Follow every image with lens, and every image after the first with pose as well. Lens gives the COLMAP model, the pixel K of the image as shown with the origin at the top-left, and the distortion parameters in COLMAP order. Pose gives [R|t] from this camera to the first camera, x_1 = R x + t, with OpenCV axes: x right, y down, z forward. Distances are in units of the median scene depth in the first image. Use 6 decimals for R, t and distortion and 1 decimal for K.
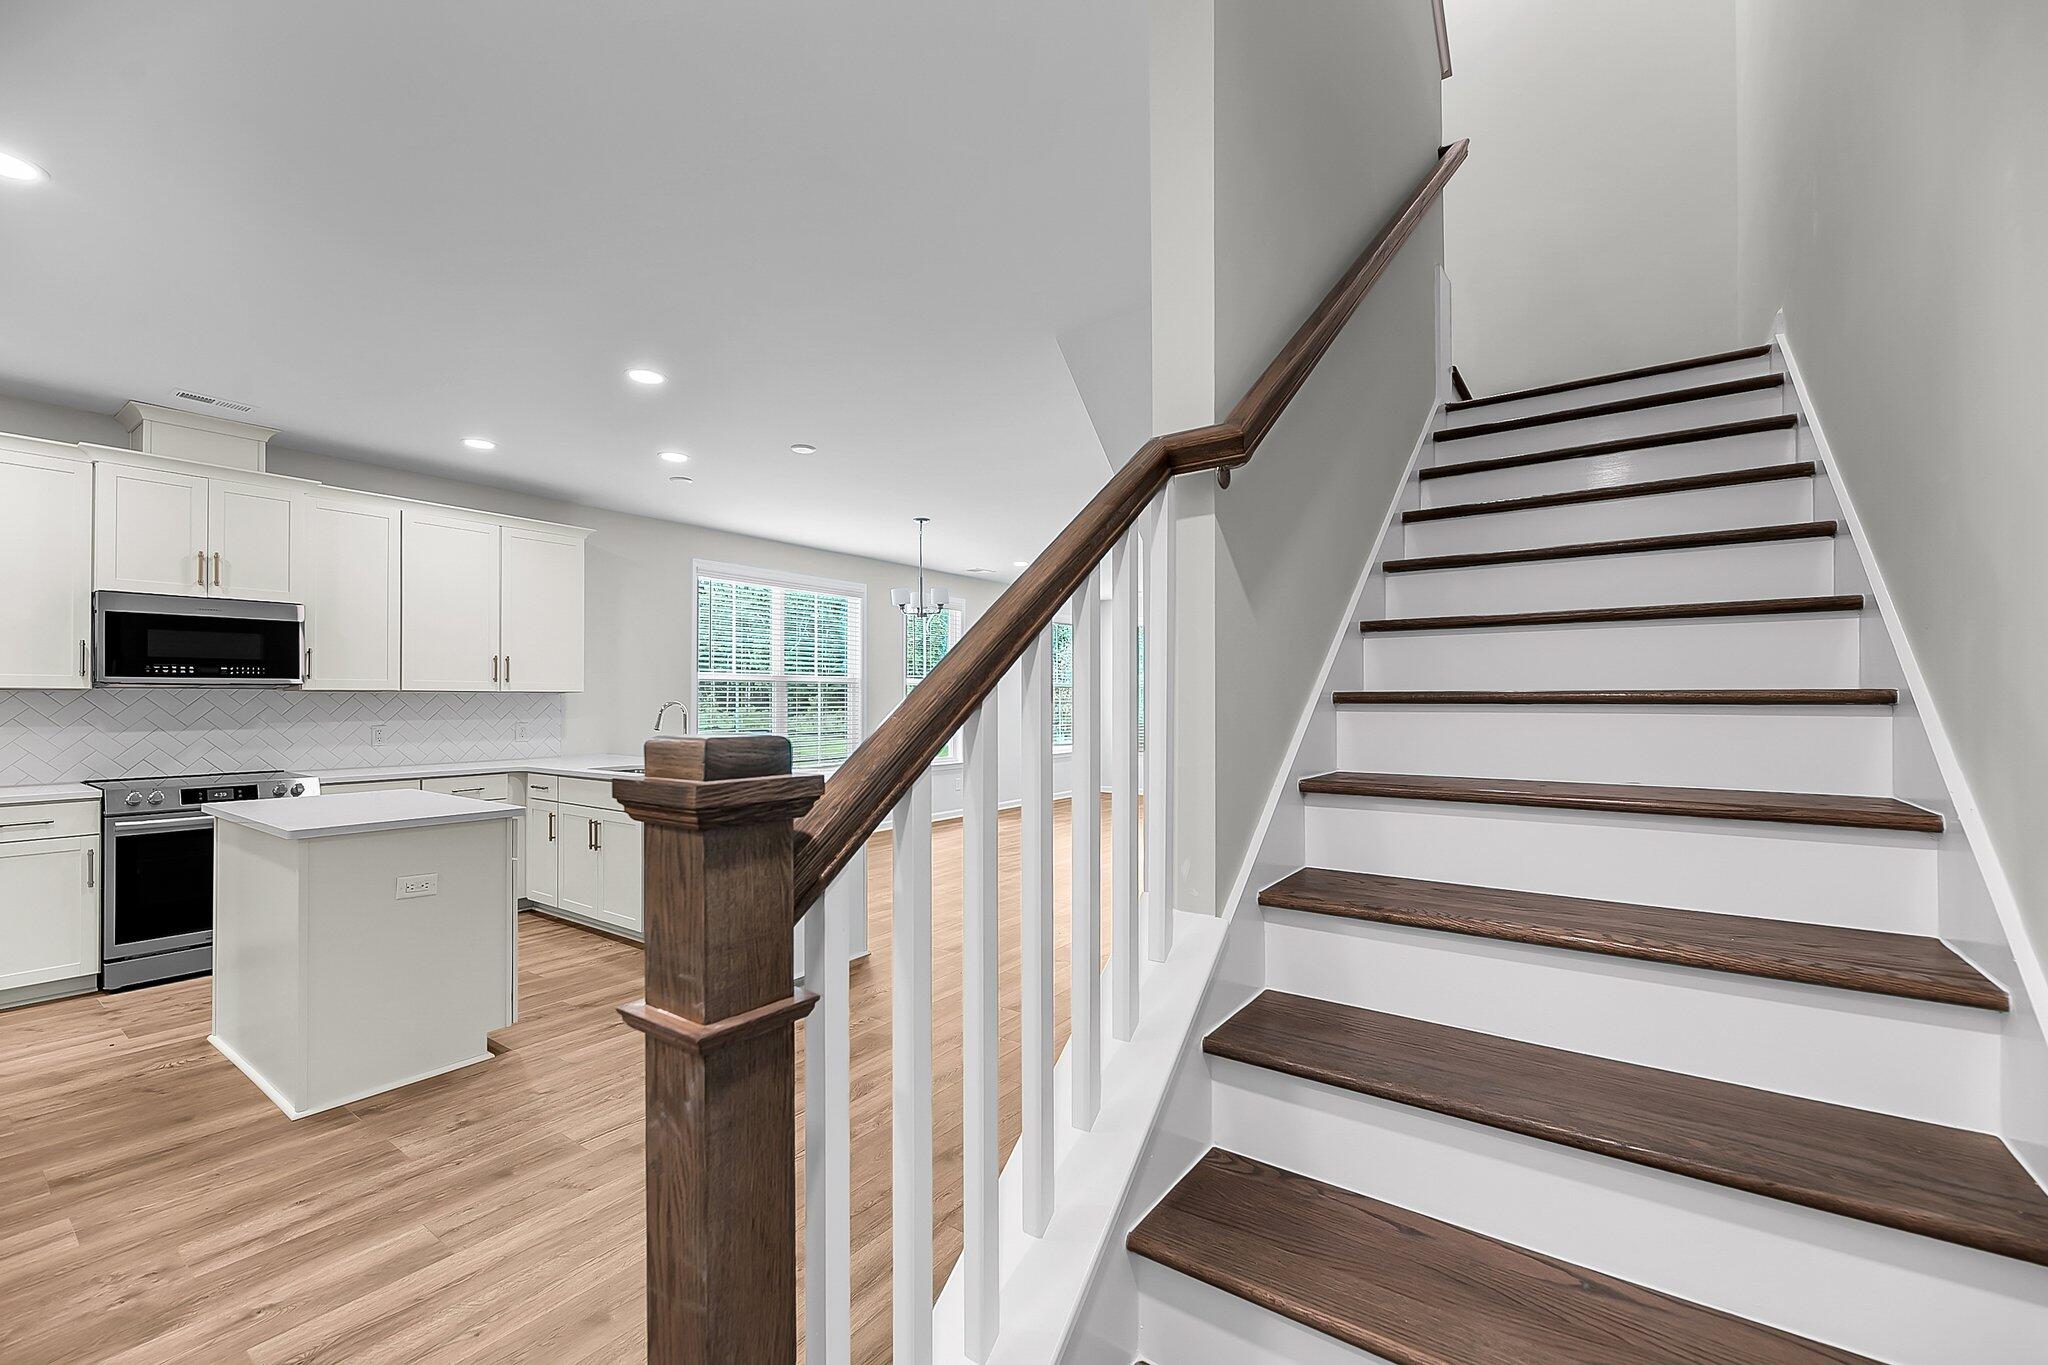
lens RADIAL K [[836.5, 0, 1042.7], [0, 836.5, 693.5], [0, 0, 1]] dist [-0.003953, -0.000876]
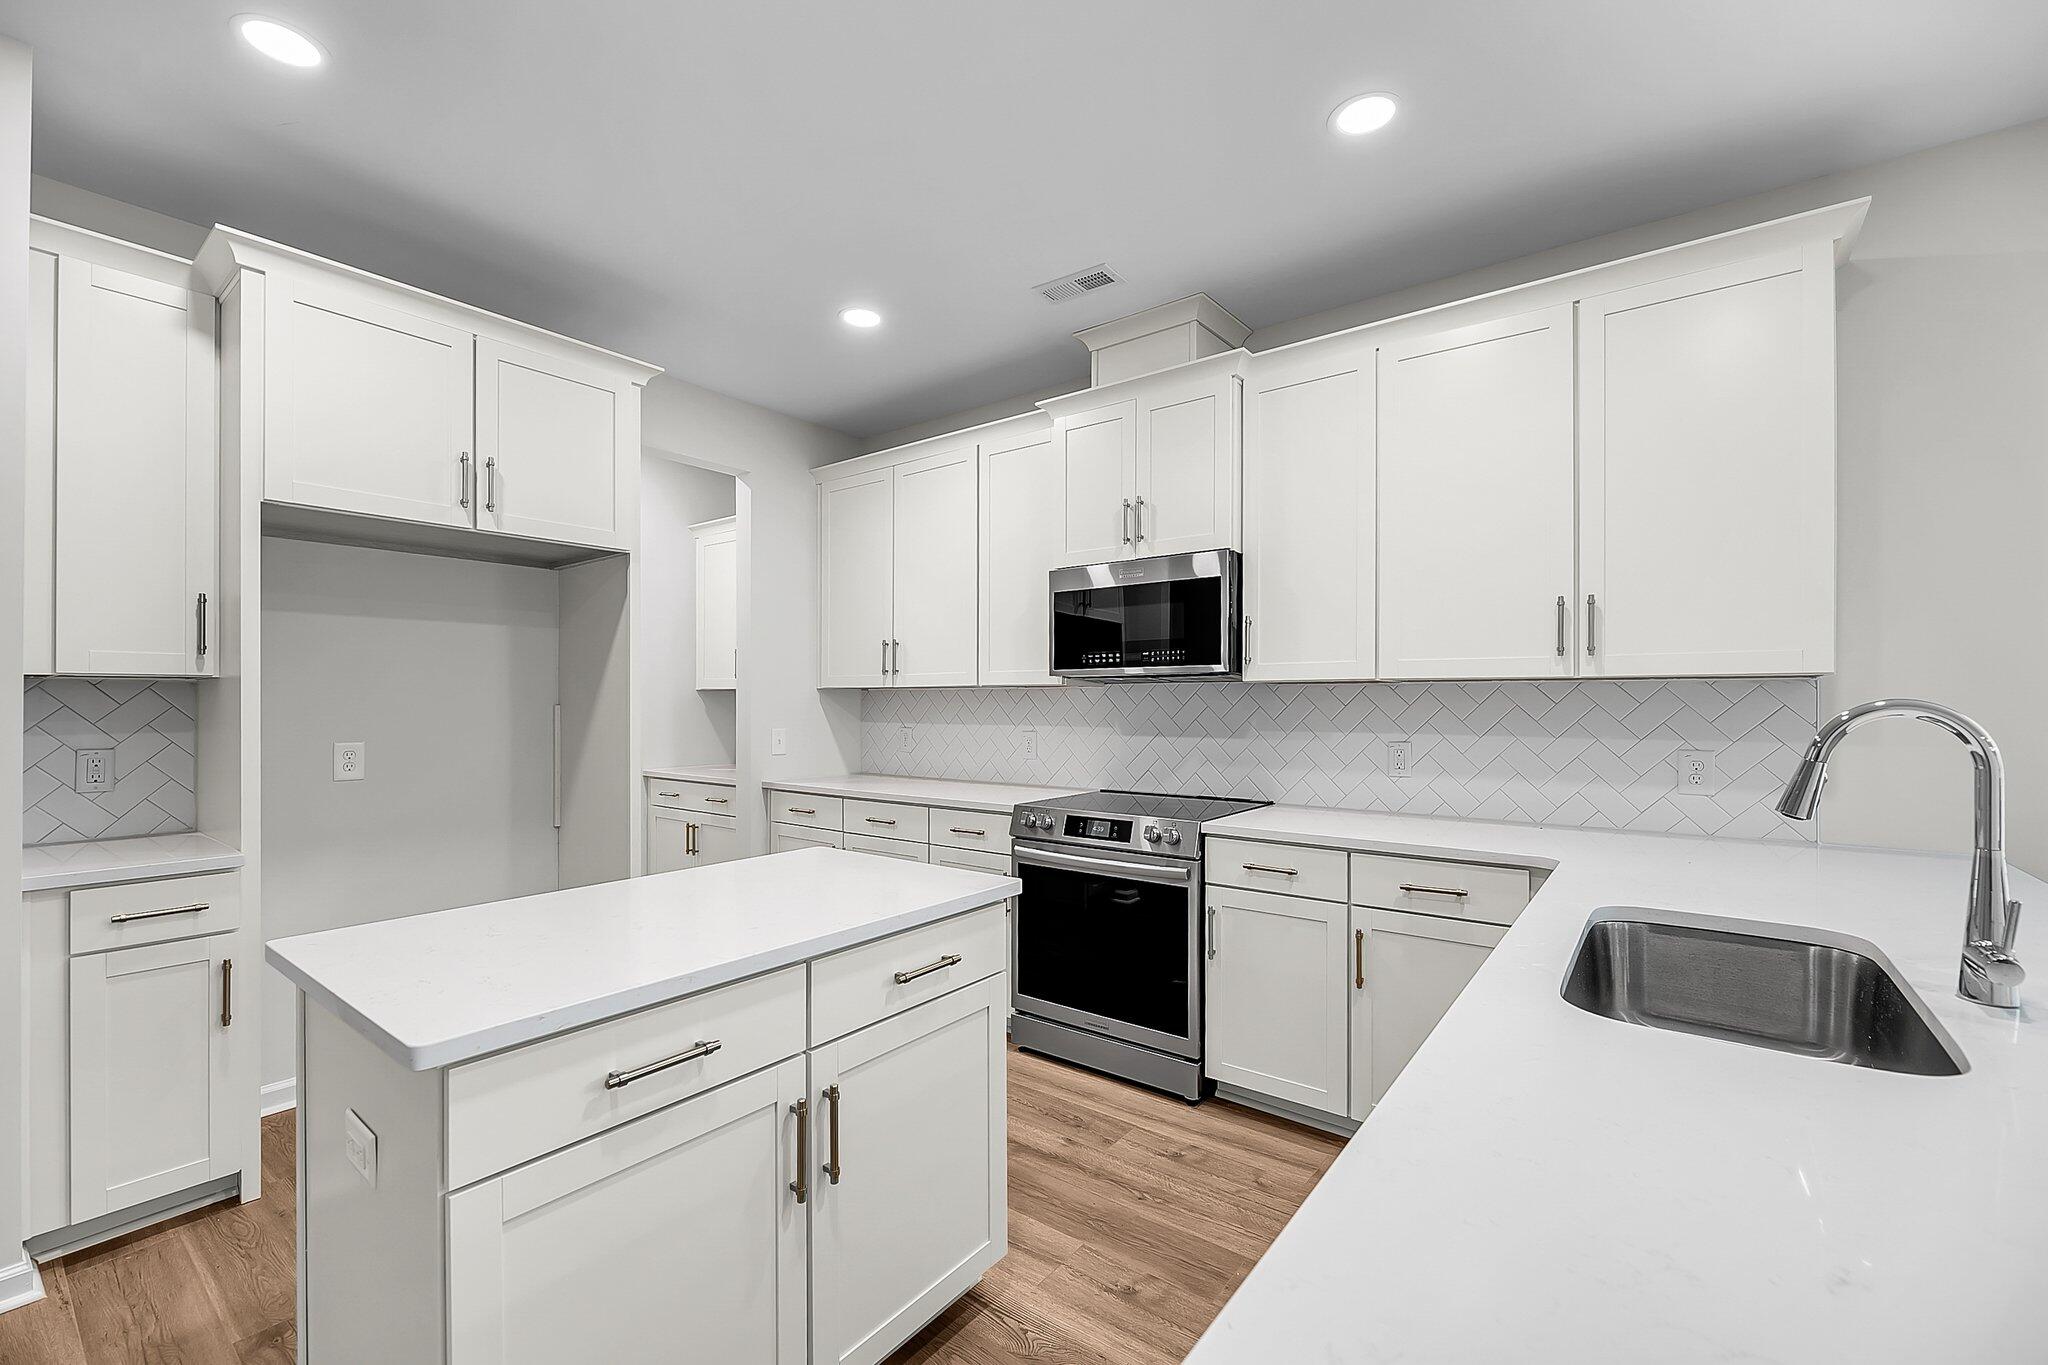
lens RADIAL K [[836.5, 0, 1014.4], [0, 836.5, 698.2], [0, 0, 1]] dist [-0.003953, -0.000876]
pose [[-0.045866, 0.000437, -0.998948, -0.257240], [0.009788, 0.999952, -0.000012, 0.007421], [0.998900, -0.009779, -0.045868, 0.940497]]
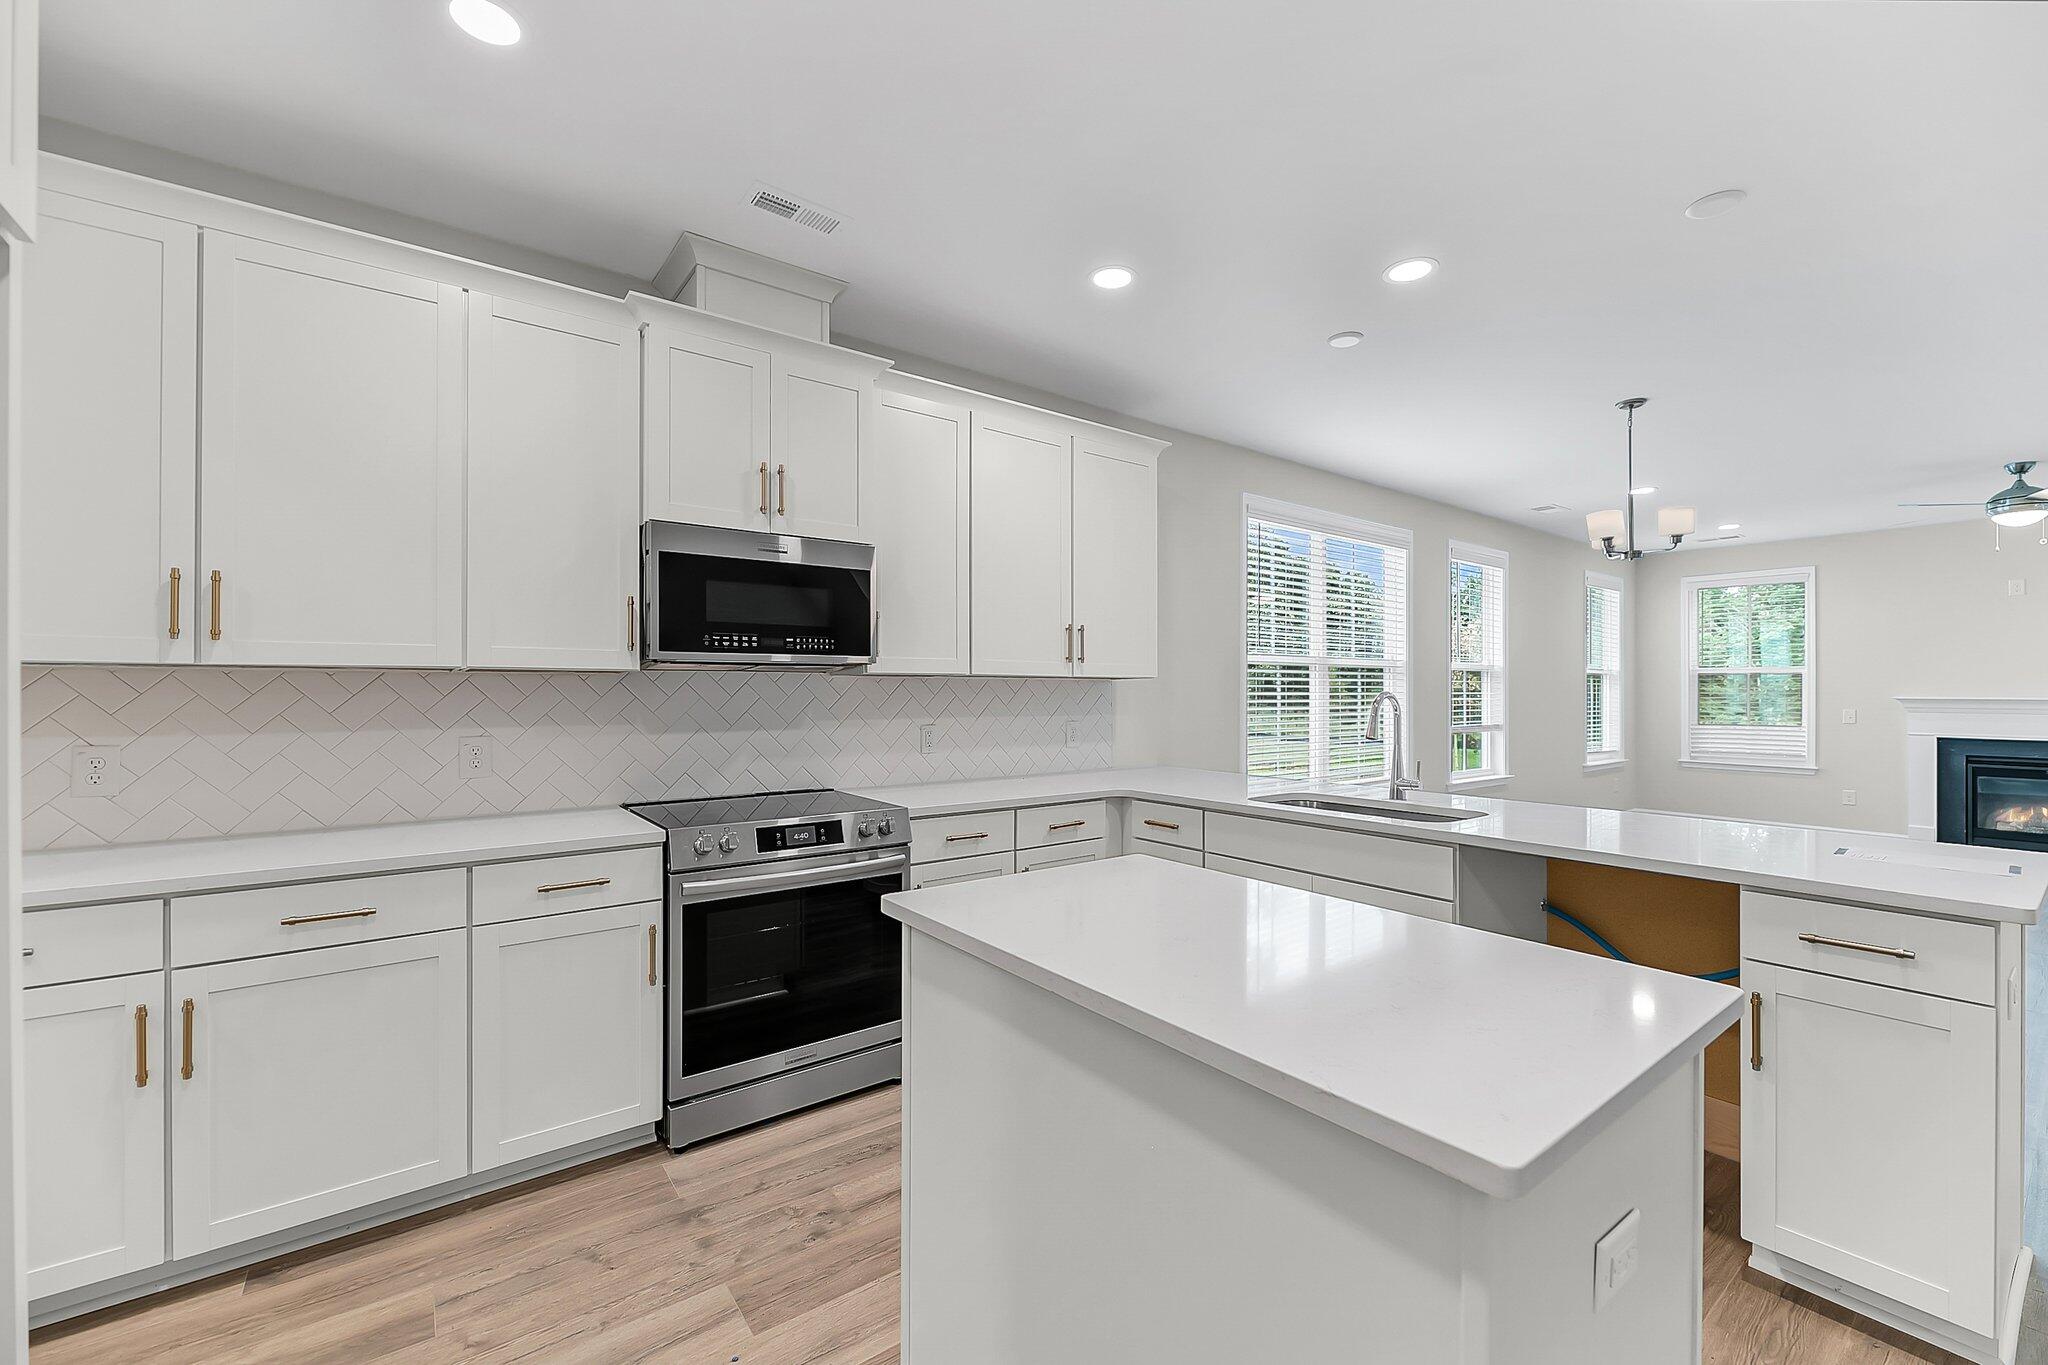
lens RADIAL K [[836.5, 0, 1041.6], [0, 836.5, 687.1], [0, 0, 1]] dist [-0.003953, -0.000876]
pose [[0.953774, 0.003080, -0.300509, -0.606919], [-0.001586, 0.999985, 0.005215, 0.003615], [0.300521, -0.004498, 0.953765, 0.436880]]
